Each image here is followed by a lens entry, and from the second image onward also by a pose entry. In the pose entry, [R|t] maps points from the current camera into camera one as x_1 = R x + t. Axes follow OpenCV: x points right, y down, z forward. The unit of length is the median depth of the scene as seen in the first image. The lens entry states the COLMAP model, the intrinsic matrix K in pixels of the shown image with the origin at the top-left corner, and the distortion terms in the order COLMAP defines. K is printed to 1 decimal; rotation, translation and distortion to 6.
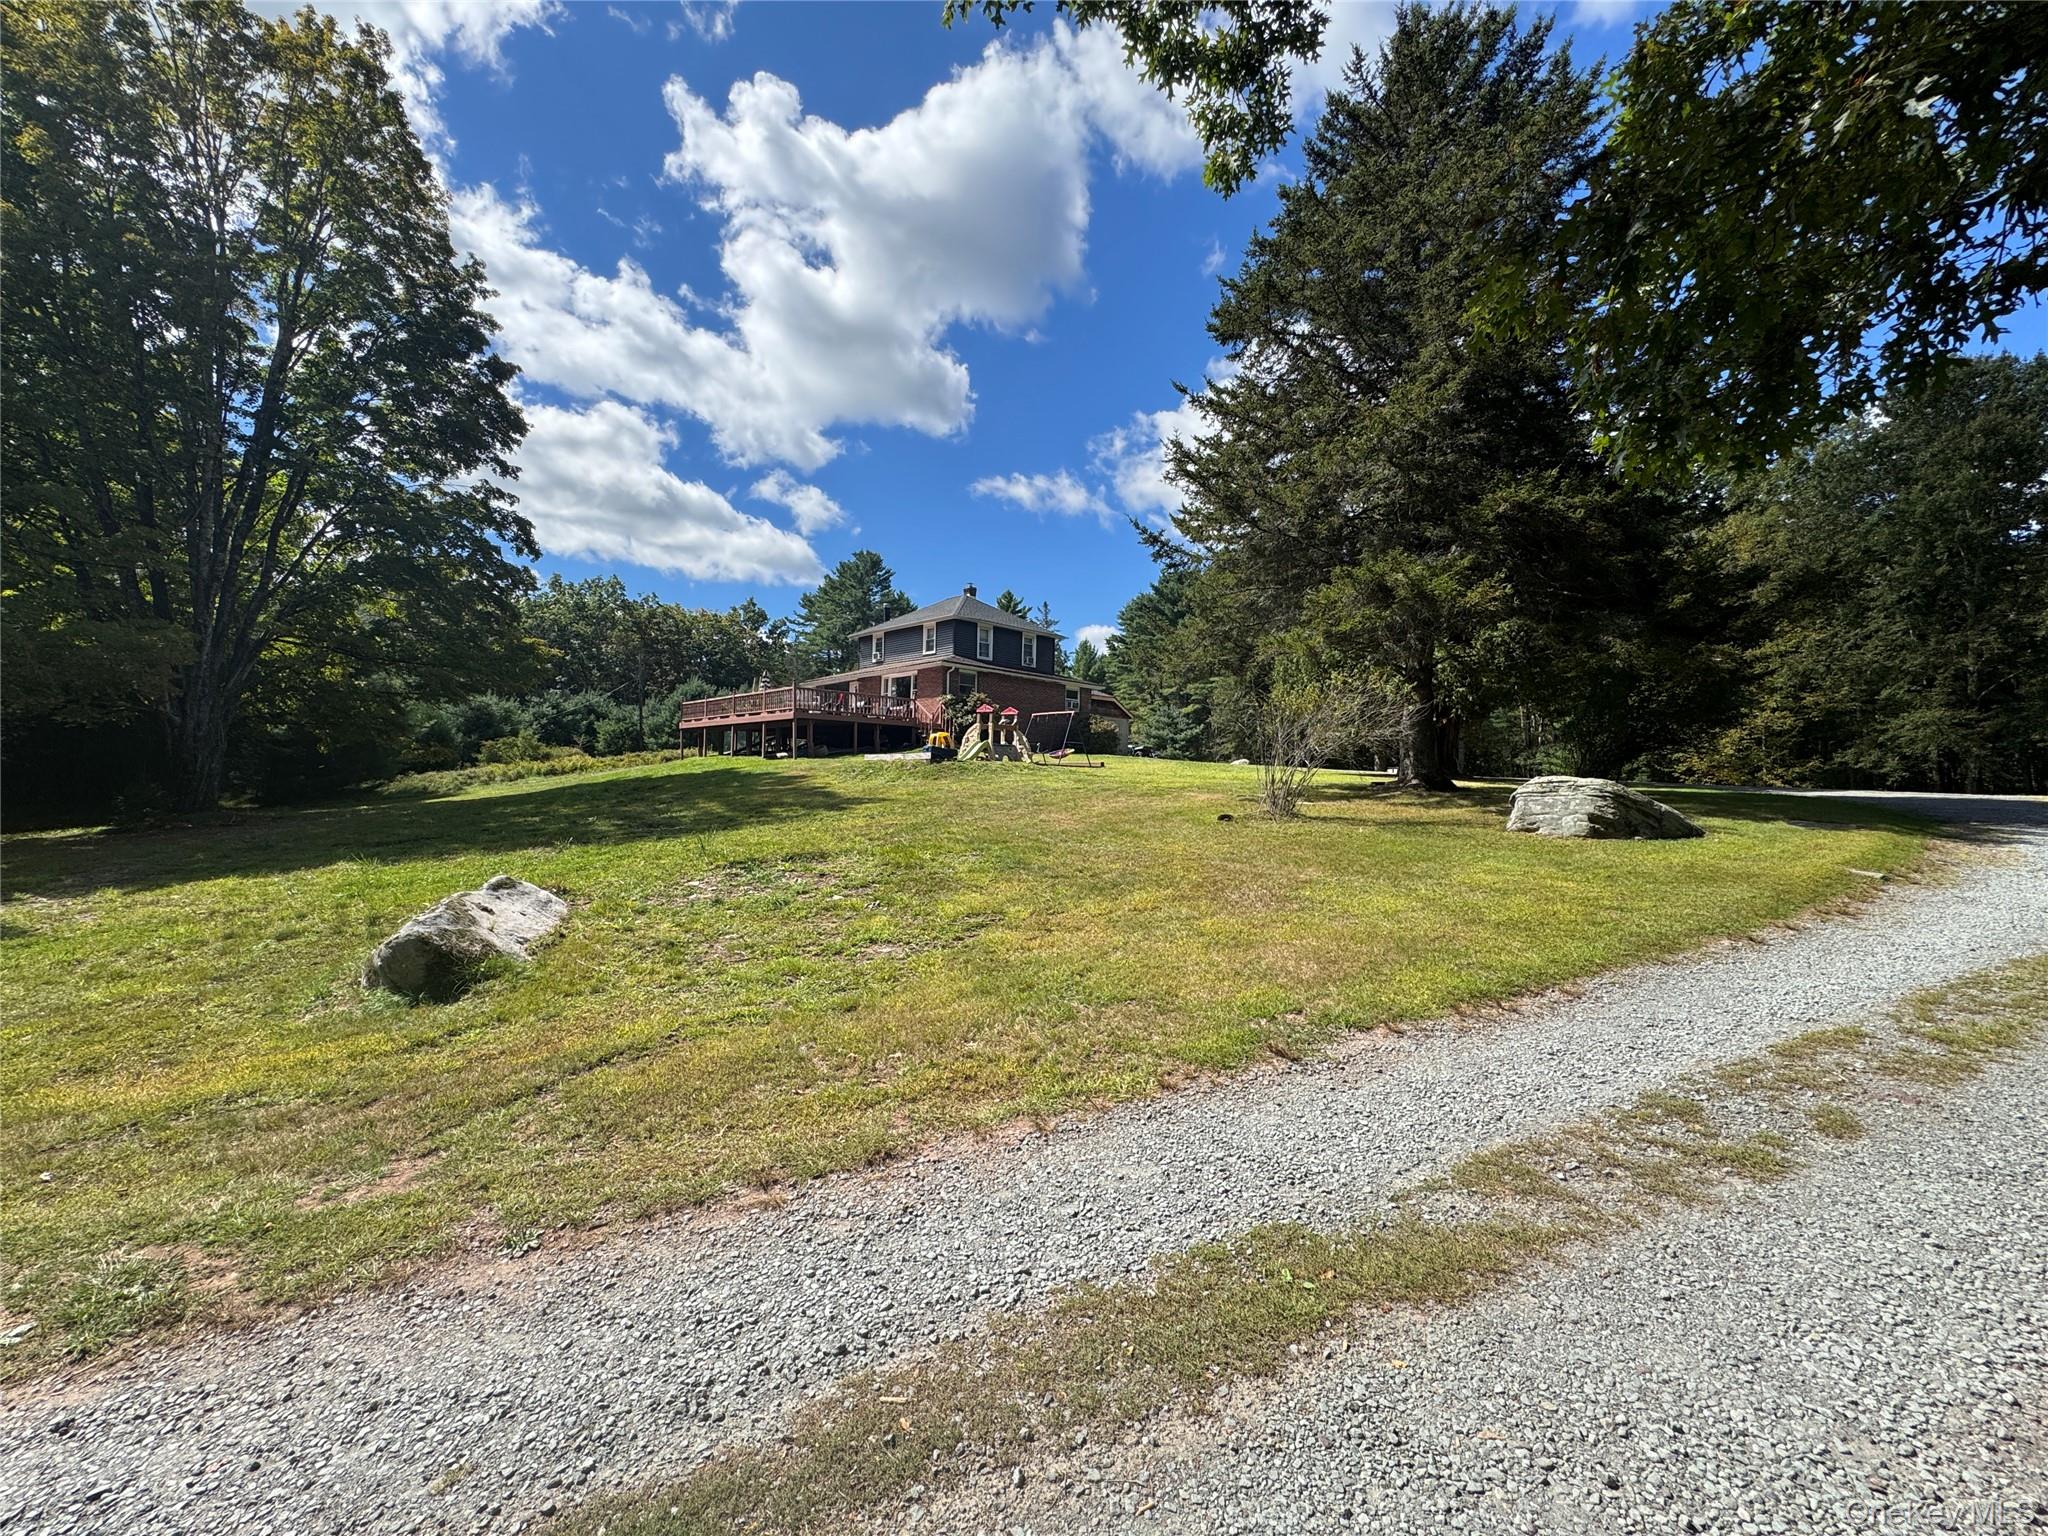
lens RADIAL K [[814.6, 0, 1034.6], [0, 814.6, 774.0], [0, 0, 1]] dist [-0.005110, 0.000647]
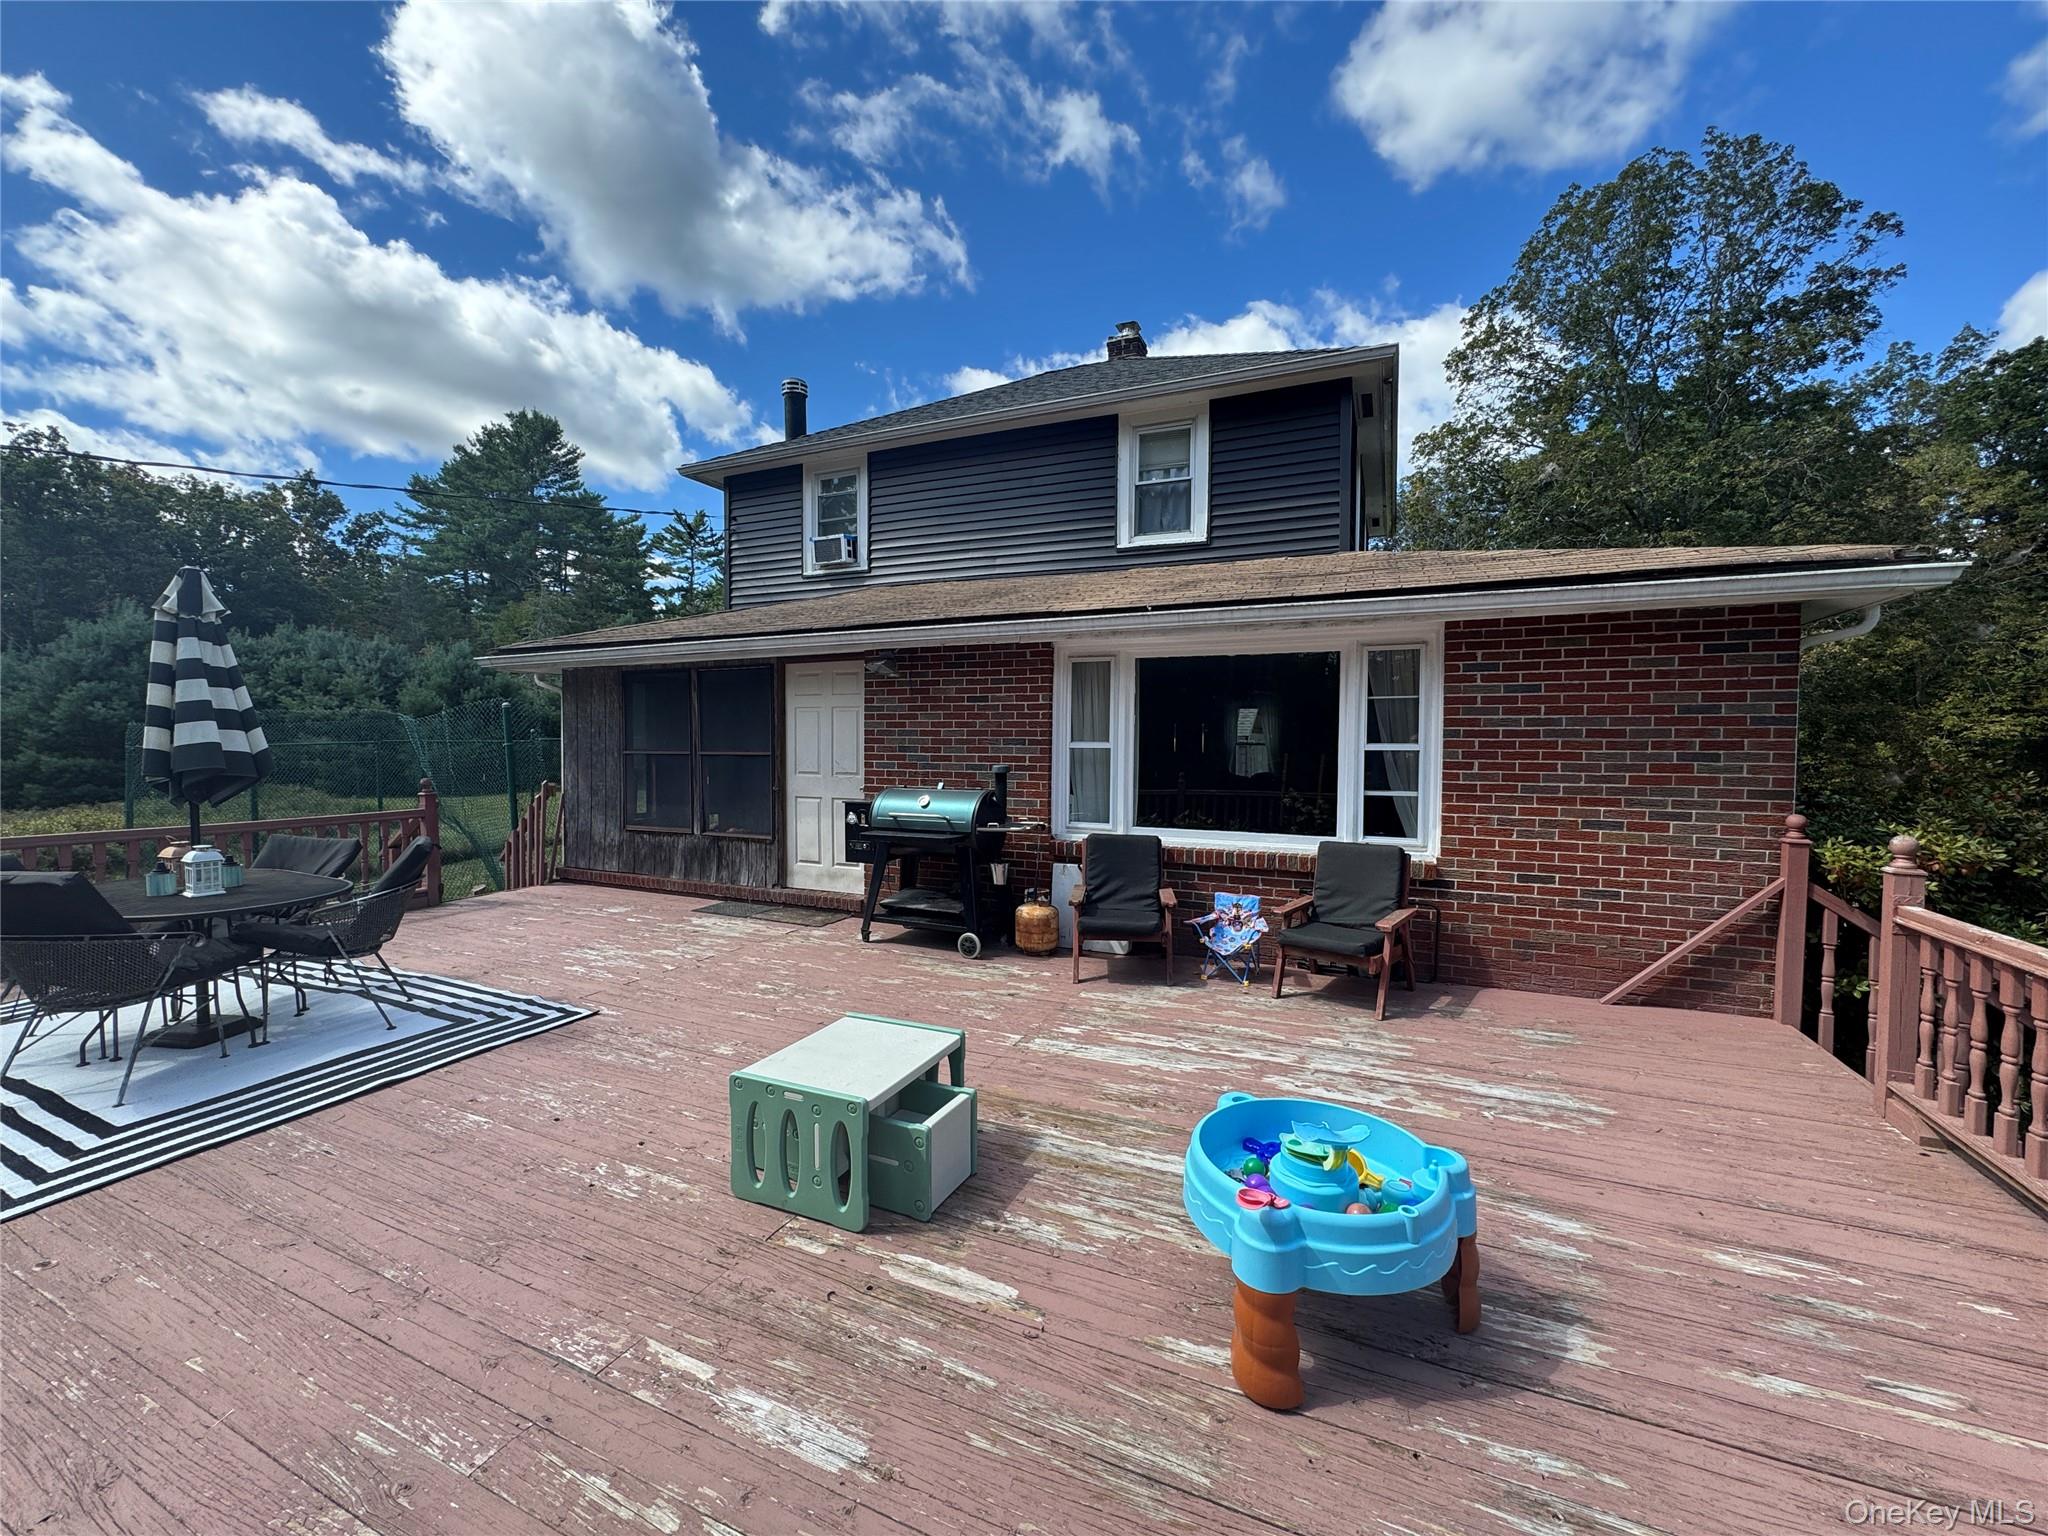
lens RADIAL K [[814.6, 0, 1030.1], [0, 814.6, 767.3], [0, 0, 1]] dist [-0.005110, 0.000647]
pose [[0.932364, -0.027361, 0.360484, -0.234787], [0.008135, 0.998467, 0.054743, -0.094052], [-0.361429, -0.048108, 0.931158, 0.761959]]
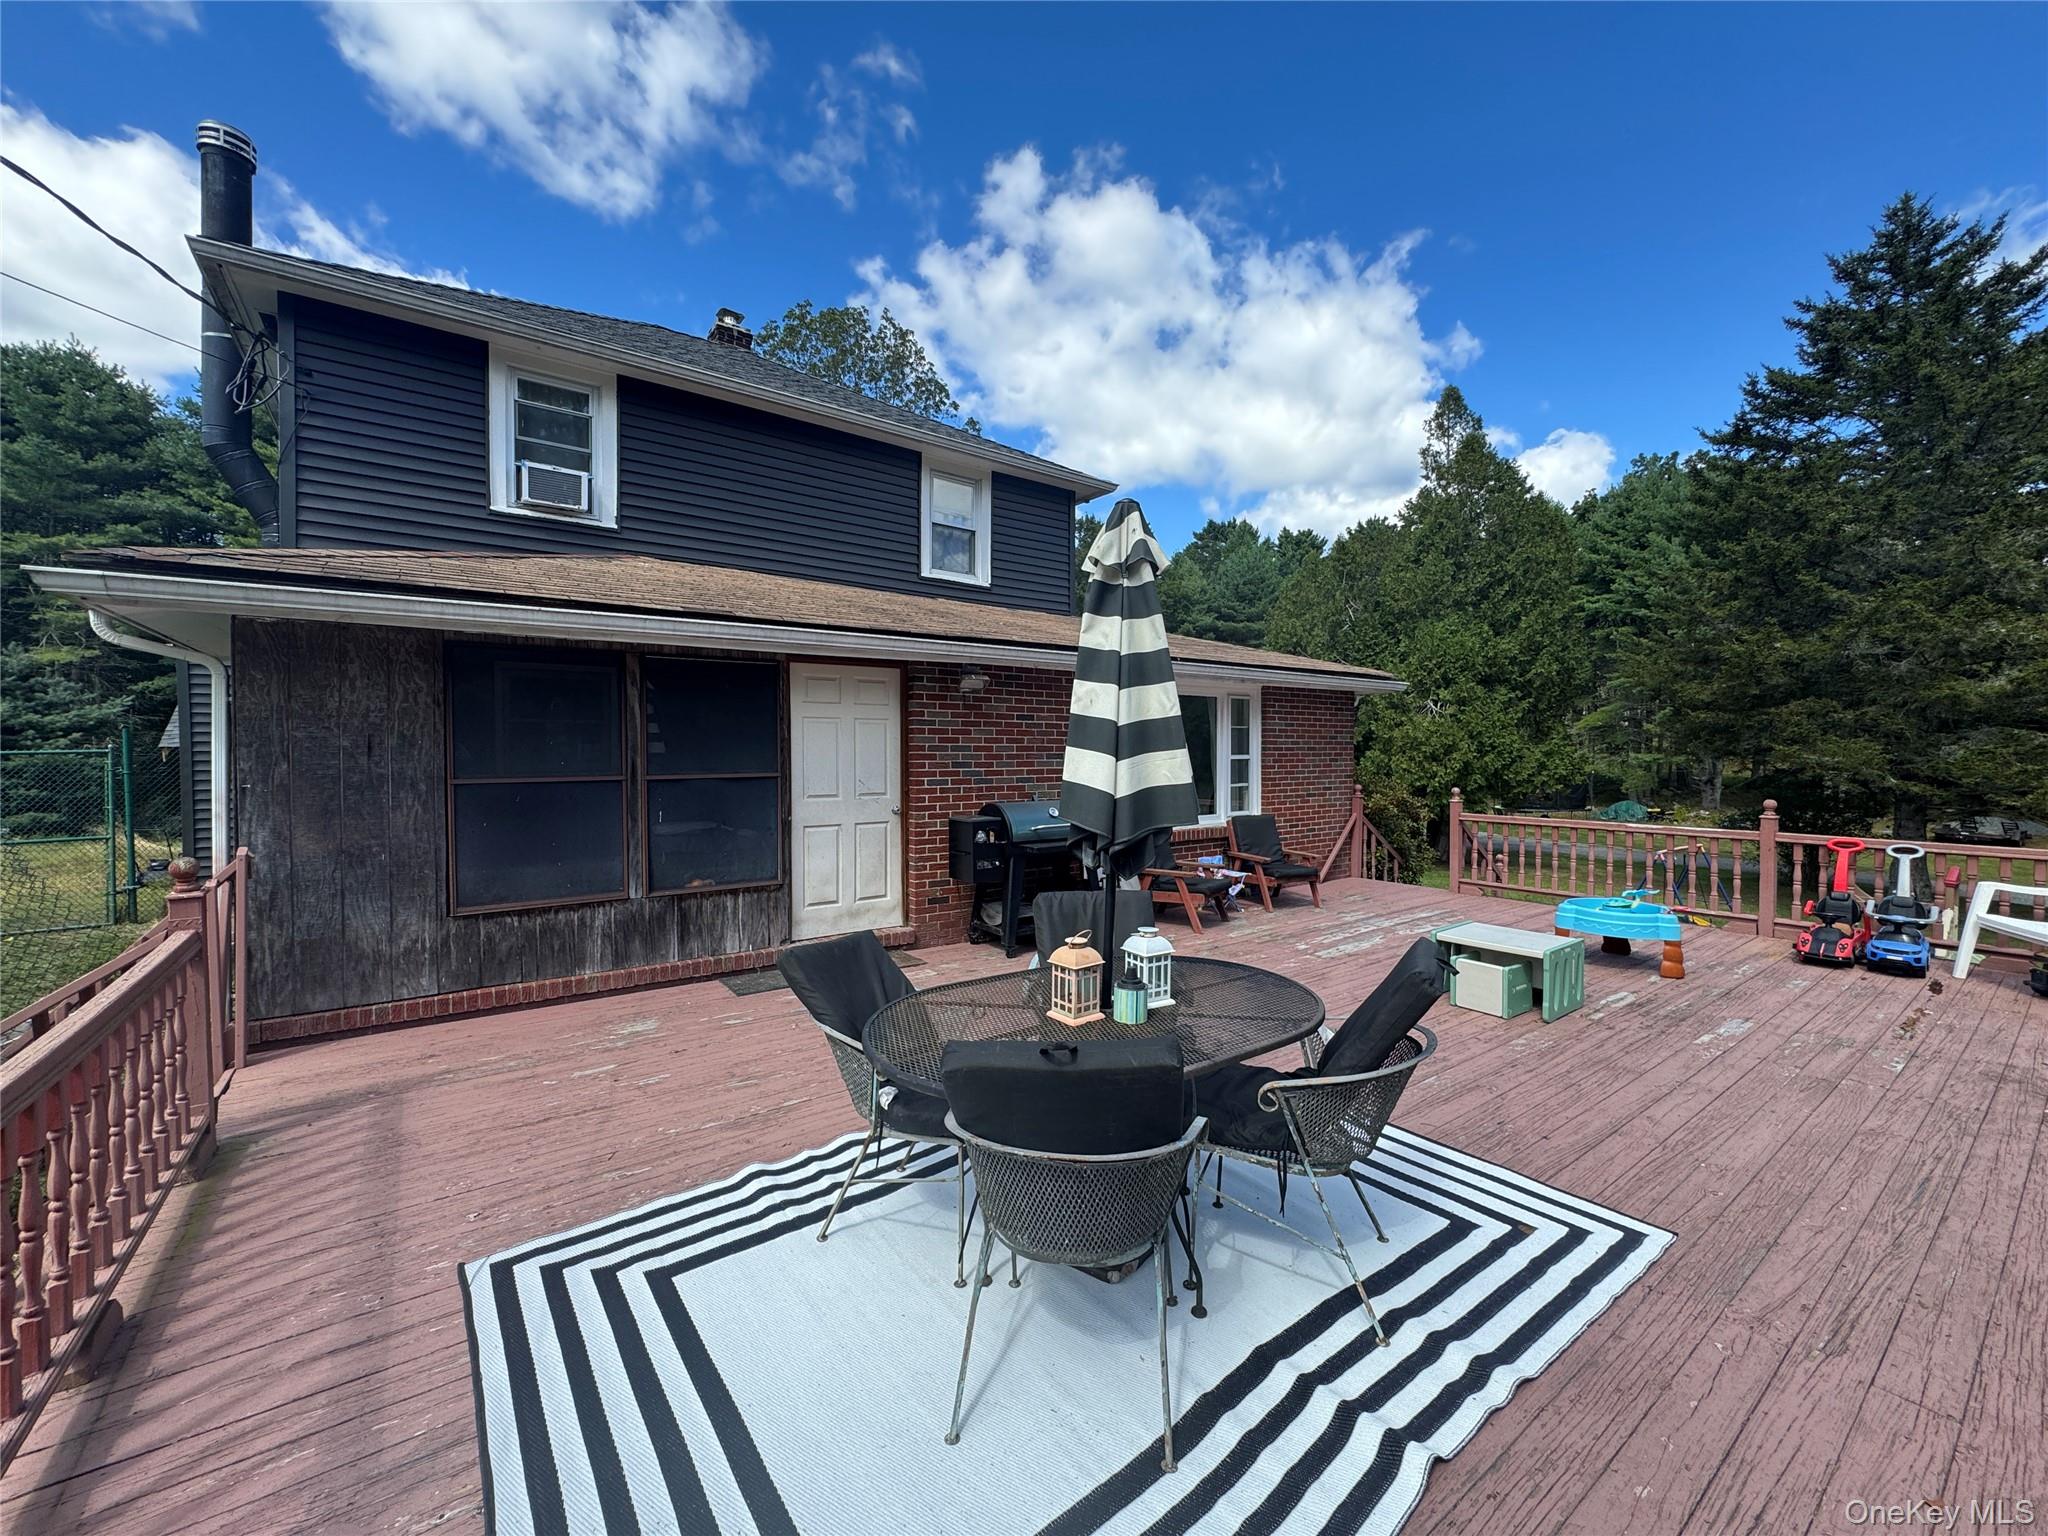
lens RADIAL K [[814.6, 0, 1022.0], [0, 814.6, 766.8], [0, 0, 1]] dist [-0.005110, 0.000647]
pose [[0.148471, -0.039883, 0.988112, -0.364328], [-0.012100, 0.999038, 0.042142, -0.095618], [-0.988843, -0.018213, 0.147845, 0.895841]]
